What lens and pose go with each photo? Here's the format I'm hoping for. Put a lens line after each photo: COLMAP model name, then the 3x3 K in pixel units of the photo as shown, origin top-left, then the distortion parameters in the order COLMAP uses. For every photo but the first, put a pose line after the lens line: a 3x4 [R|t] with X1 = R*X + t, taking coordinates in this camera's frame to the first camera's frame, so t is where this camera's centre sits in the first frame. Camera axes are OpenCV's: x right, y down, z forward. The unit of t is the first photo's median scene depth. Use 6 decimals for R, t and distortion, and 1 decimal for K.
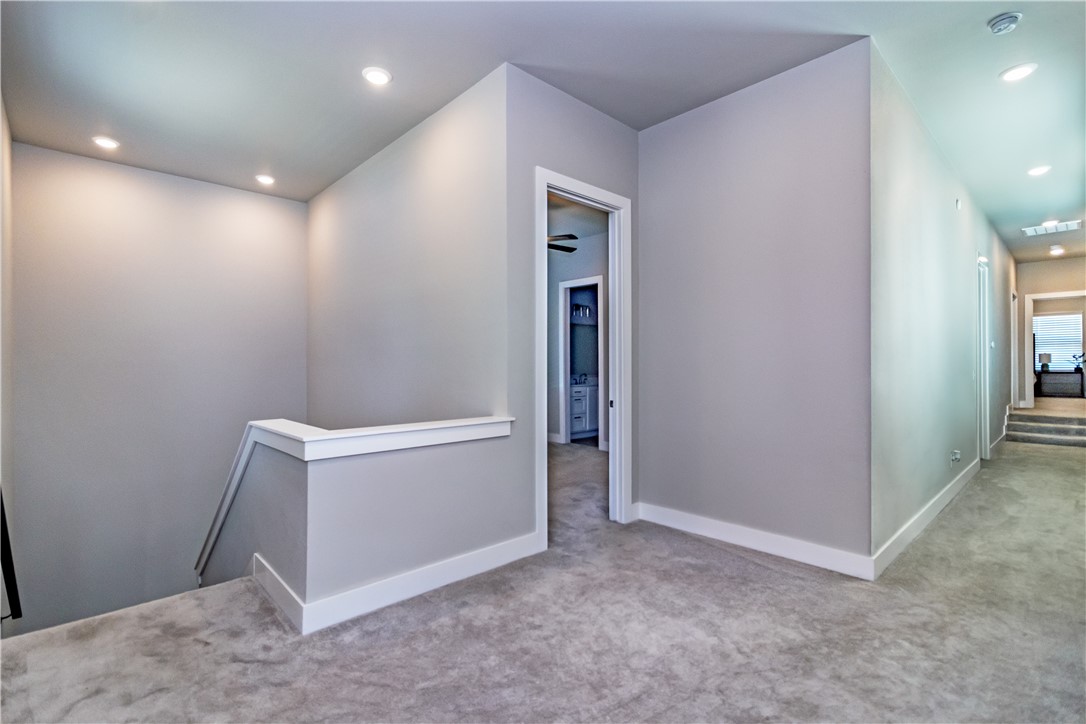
lens RADIAL K [[509.7, 0, 545.3], [0, 509.7, 366.0], [0, 0, 1]] dist [0.002445, -0.000055]
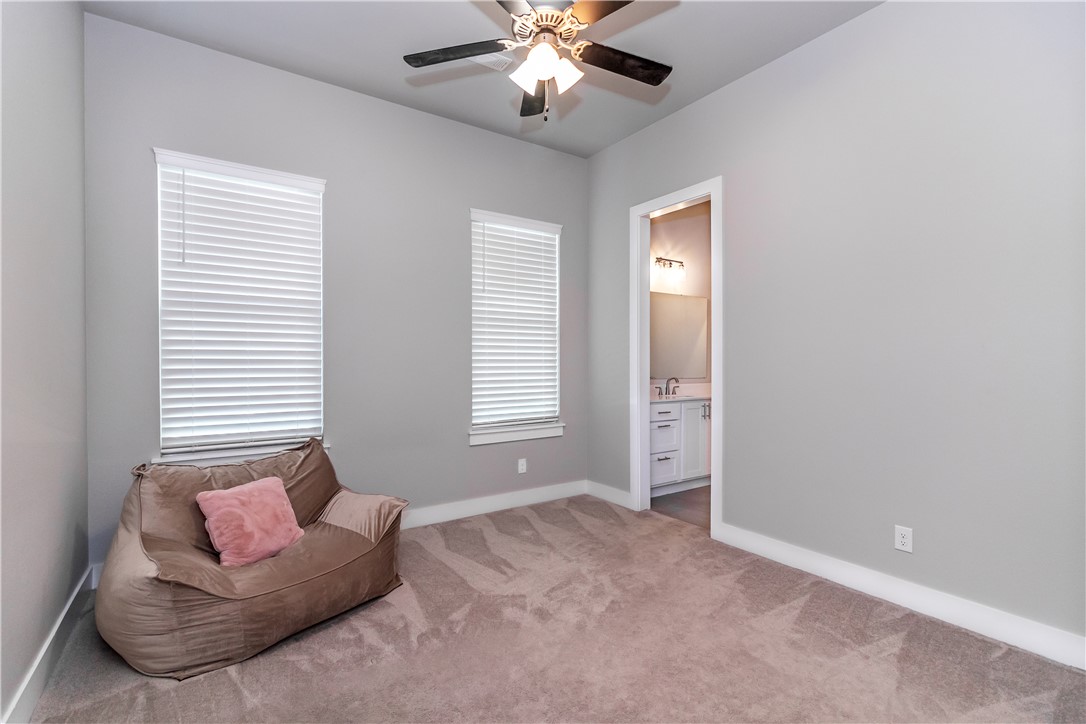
lens RADIAL K [[509.7, 0, 540.9], [0, 509.7, 363.1], [0, 0, 1]] dist [0.002445, -0.000055]
pose [[0.987944, 0.006740, -0.154668, 0.017099], [-0.005174, 0.999931, 0.010524, -0.008247], [0.154728, -0.009596, 0.987911, 0.436906]]
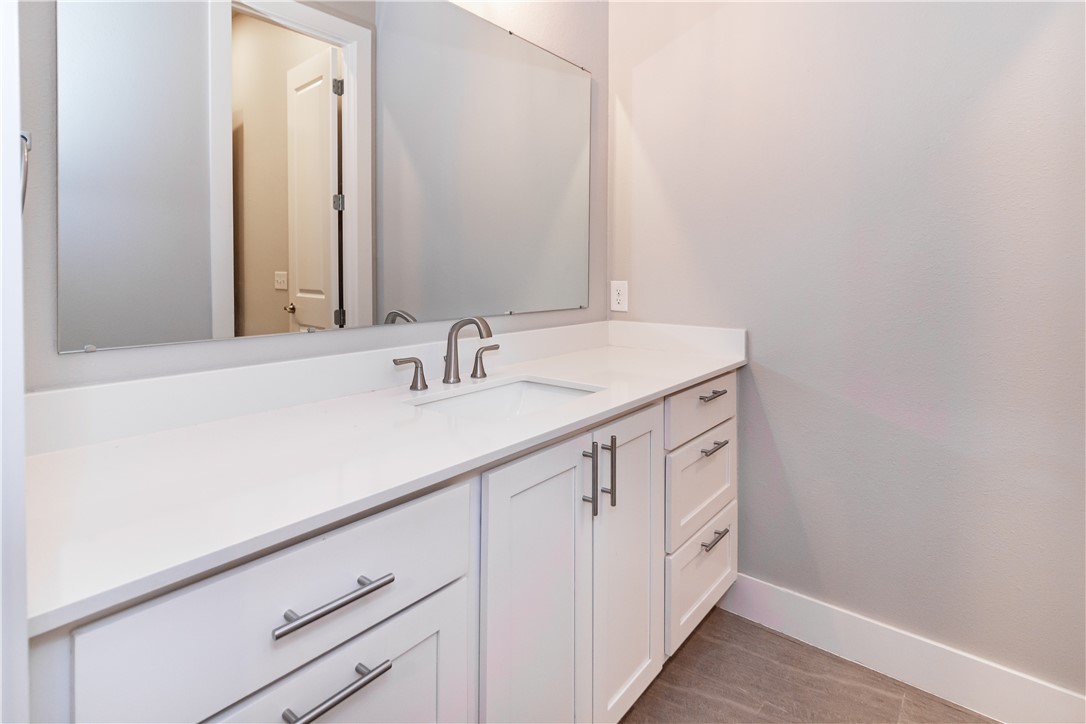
lens RADIAL K [[509.7, 0, 541.7], [0, 509.7, 362.5], [0, 0, 1]] dist [0.002445, -0.000055]
pose [[0.993285, -0.017287, 0.114393, 0.068844], [-0.004156, 0.982802, 0.184614, -0.002147], [-0.115617, -0.183849, 0.976131, 0.807486]]
